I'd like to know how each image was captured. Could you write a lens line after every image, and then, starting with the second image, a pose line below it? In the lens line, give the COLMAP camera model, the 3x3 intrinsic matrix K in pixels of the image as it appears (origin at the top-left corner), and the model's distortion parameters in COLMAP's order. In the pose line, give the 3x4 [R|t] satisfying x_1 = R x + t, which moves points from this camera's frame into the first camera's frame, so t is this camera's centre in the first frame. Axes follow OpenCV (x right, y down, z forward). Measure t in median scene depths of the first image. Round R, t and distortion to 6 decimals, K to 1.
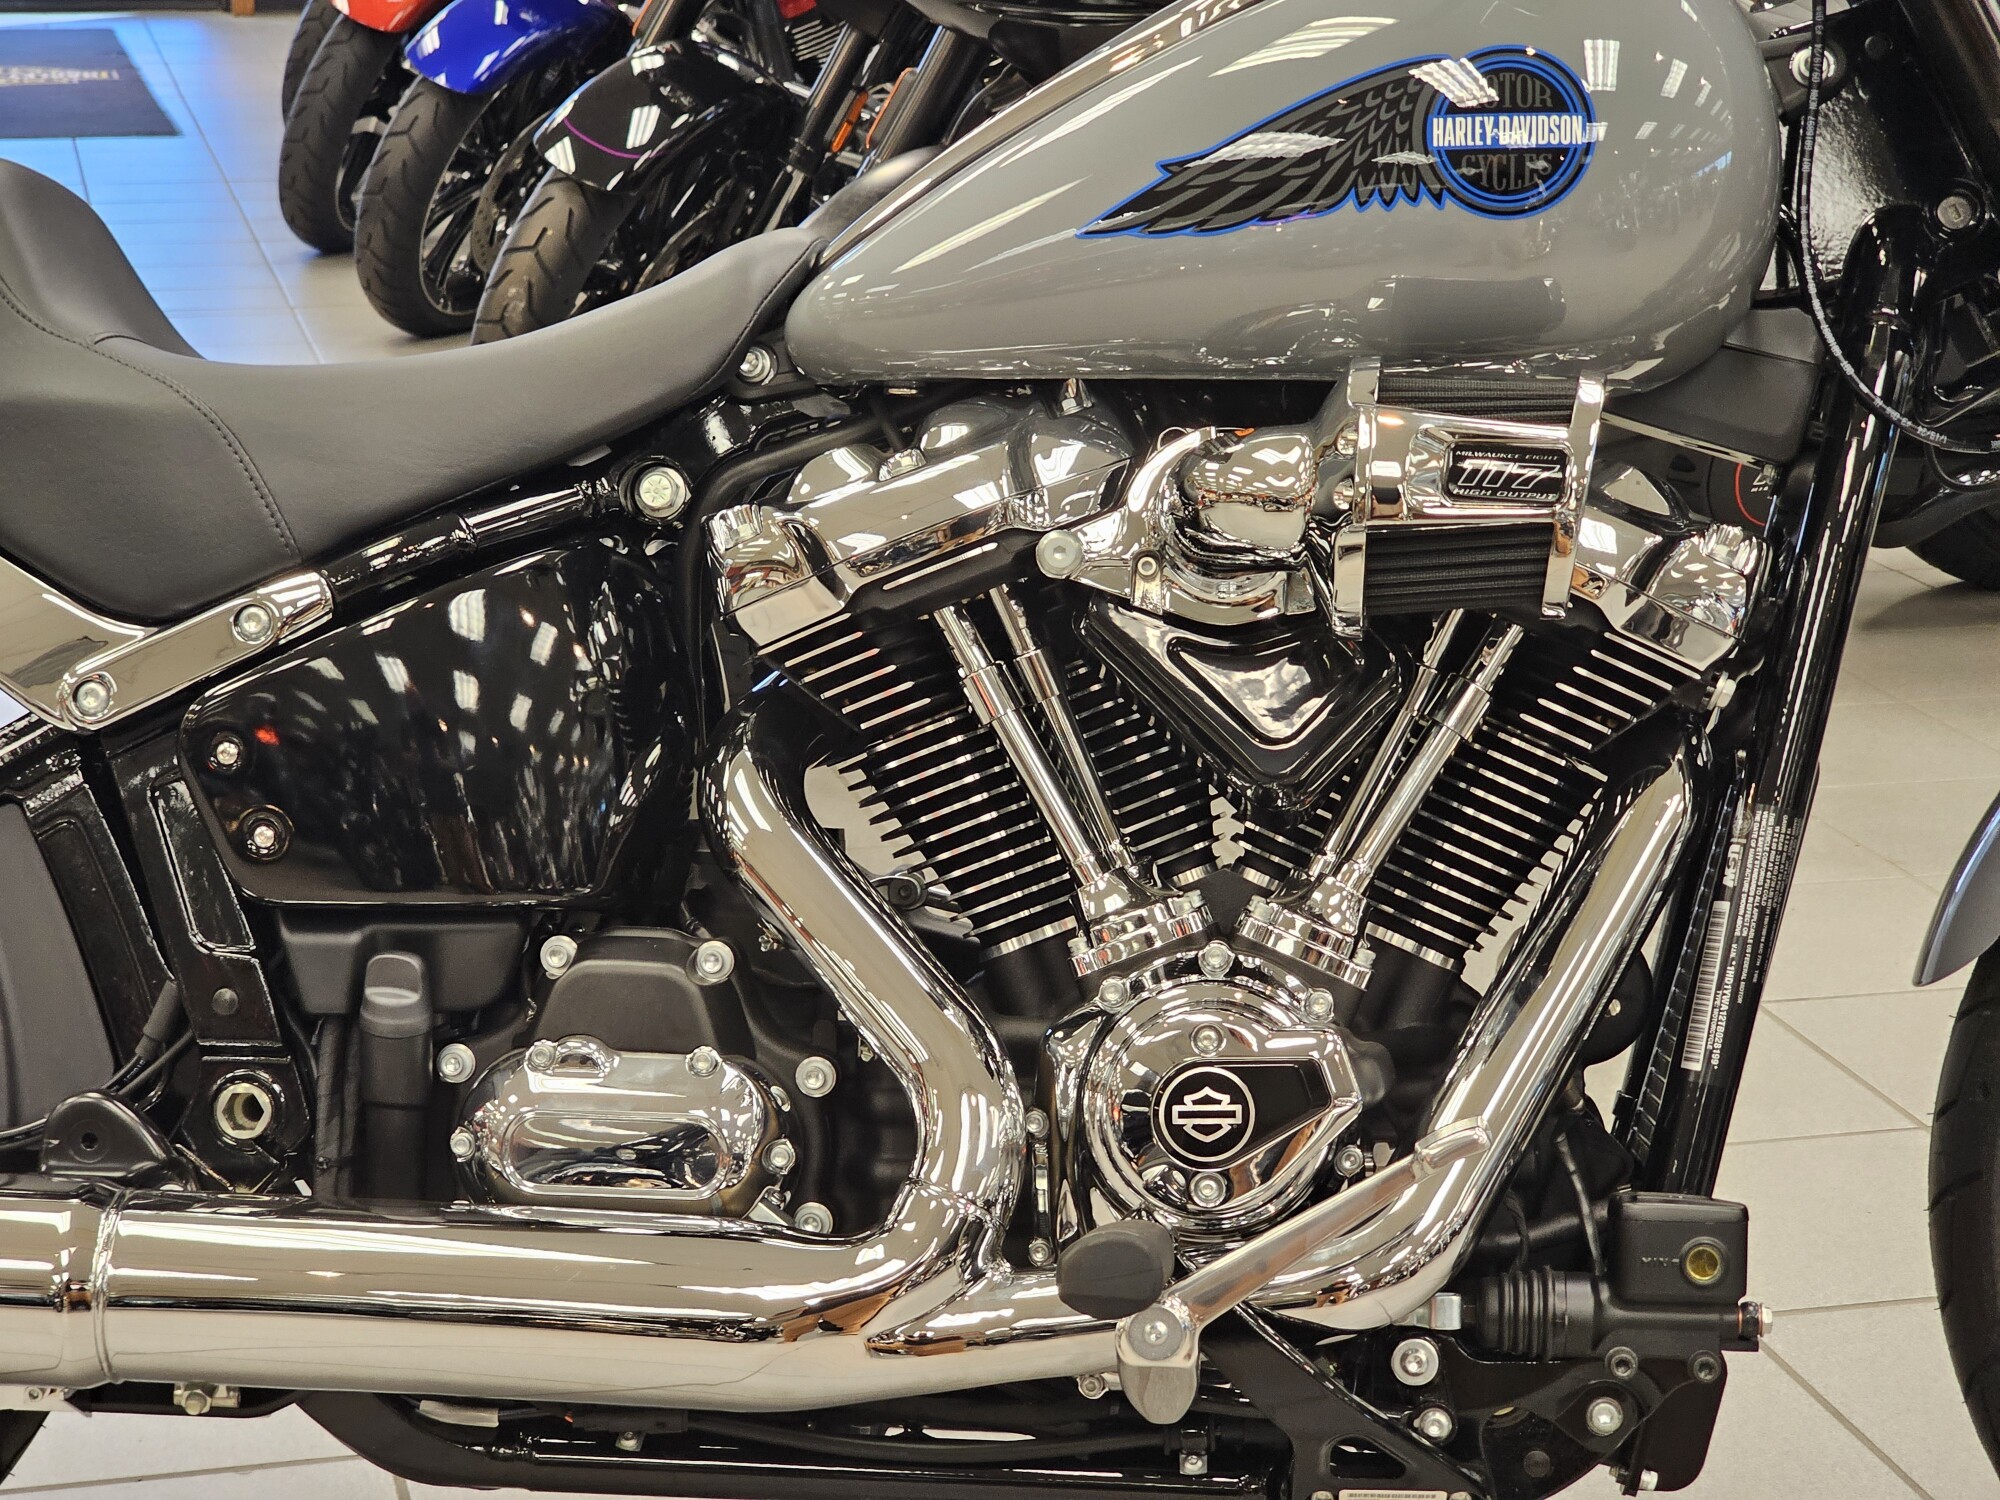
lens RADIAL K [[3947.0, 0, 998.1], [0, 3947.0, 749.1], [0, 0, 1]] dist [-0.048909, 2.015330]
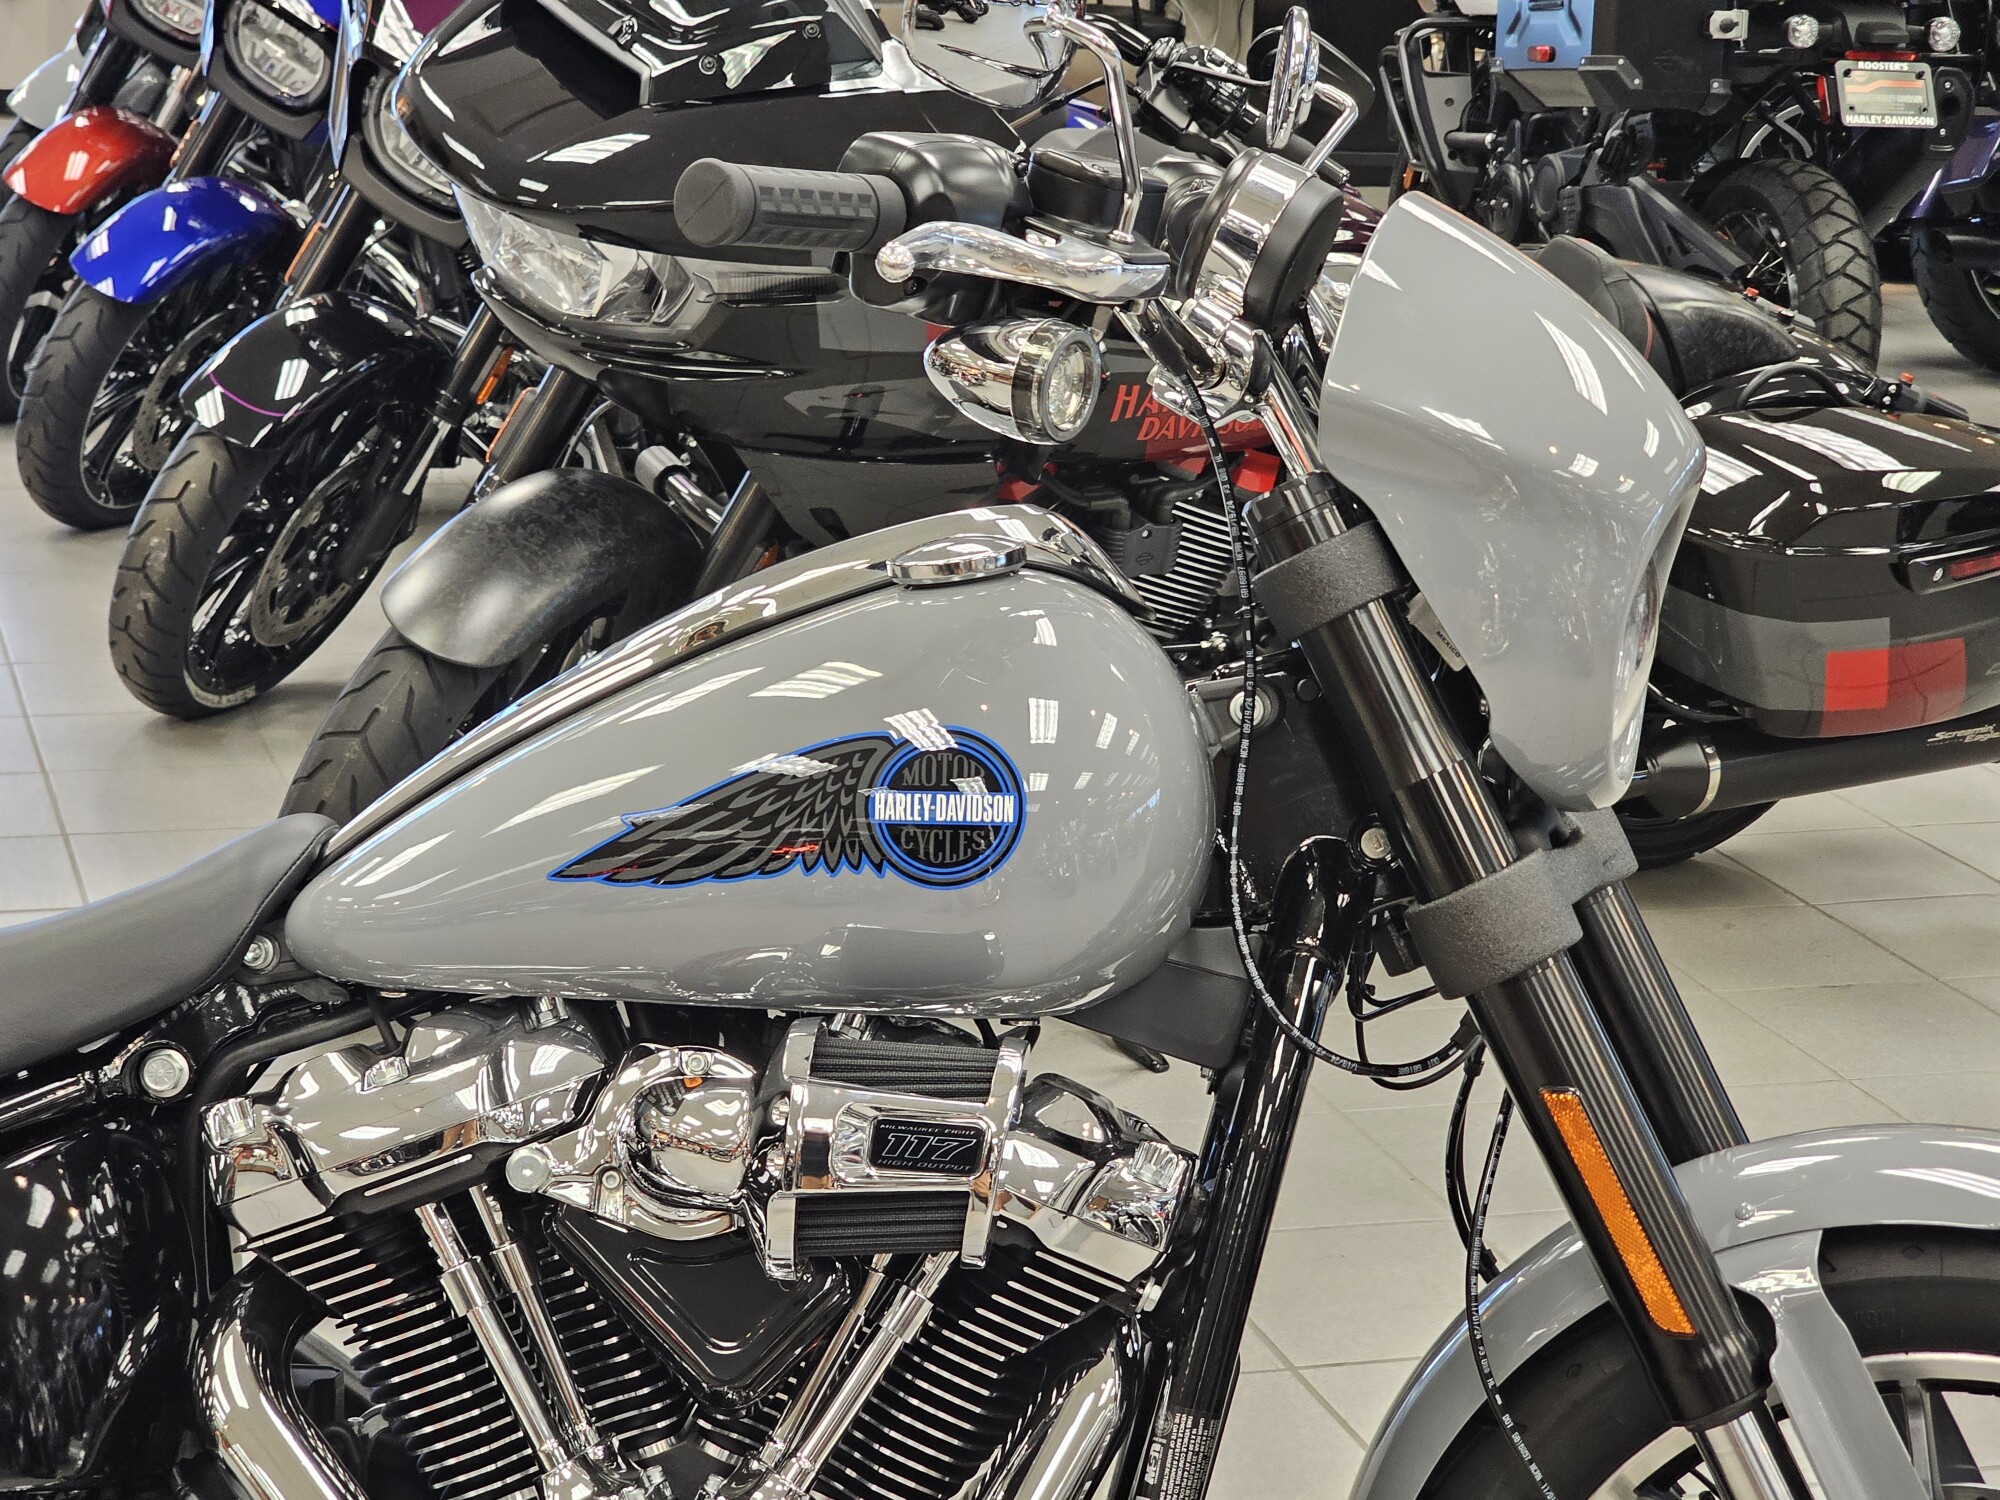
lens RADIAL K [[3945.0, 0, 927.4], [0, 3945.0, 753.9], [0, 0, 1]] dist [0.012212, 0.774792]
pose [[0.998387, 0.022457, 0.052137, 0.063217], [-0.022021, 0.999718, -0.008913, -0.150412], [-0.052322, 0.007750, 0.998600, -0.070486]]
